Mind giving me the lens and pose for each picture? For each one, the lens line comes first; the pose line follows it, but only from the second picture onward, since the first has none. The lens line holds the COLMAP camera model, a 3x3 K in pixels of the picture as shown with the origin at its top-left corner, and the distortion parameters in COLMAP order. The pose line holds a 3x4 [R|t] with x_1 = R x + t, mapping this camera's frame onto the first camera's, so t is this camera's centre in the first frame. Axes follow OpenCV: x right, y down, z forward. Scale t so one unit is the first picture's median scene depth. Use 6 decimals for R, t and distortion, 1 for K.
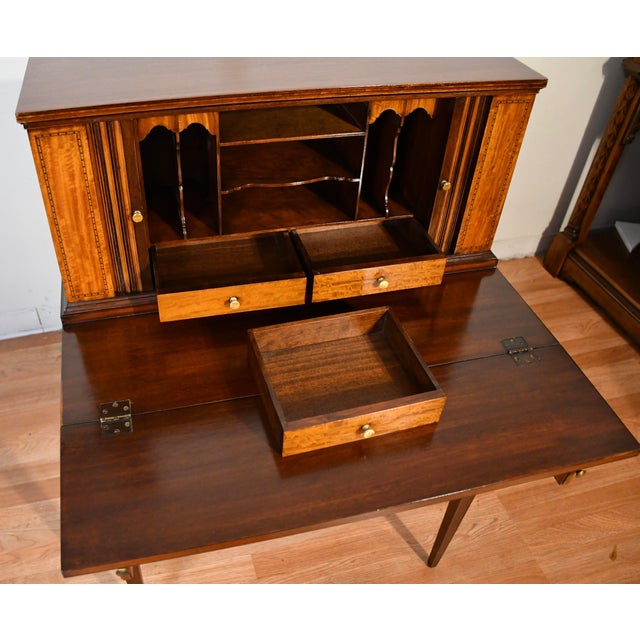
lens RADIAL K [[585.4, 0, 263.0], [0, 585.4, 326.4], [0, 0, 1]] dist [-0.103638, 0.000000]
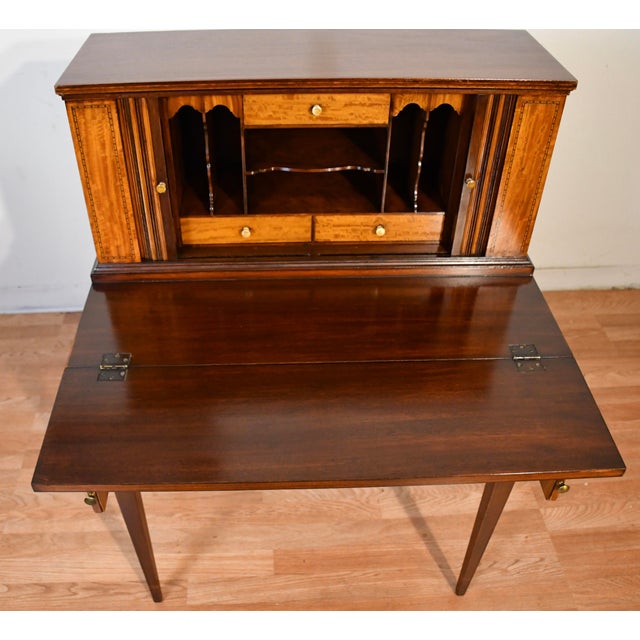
lens RADIAL K [[644.3, 0, 288.1], [0, 644.3, 327.9], [0, 0, 1]] dist [-0.111473, 0.000000]
pose [[0.980034, 0.114855, -0.162299, 0.231650], [-0.118614, 0.992847, -0.013634, 0.056986], [0.159572, 0.032613, 0.986647, -0.123912]]
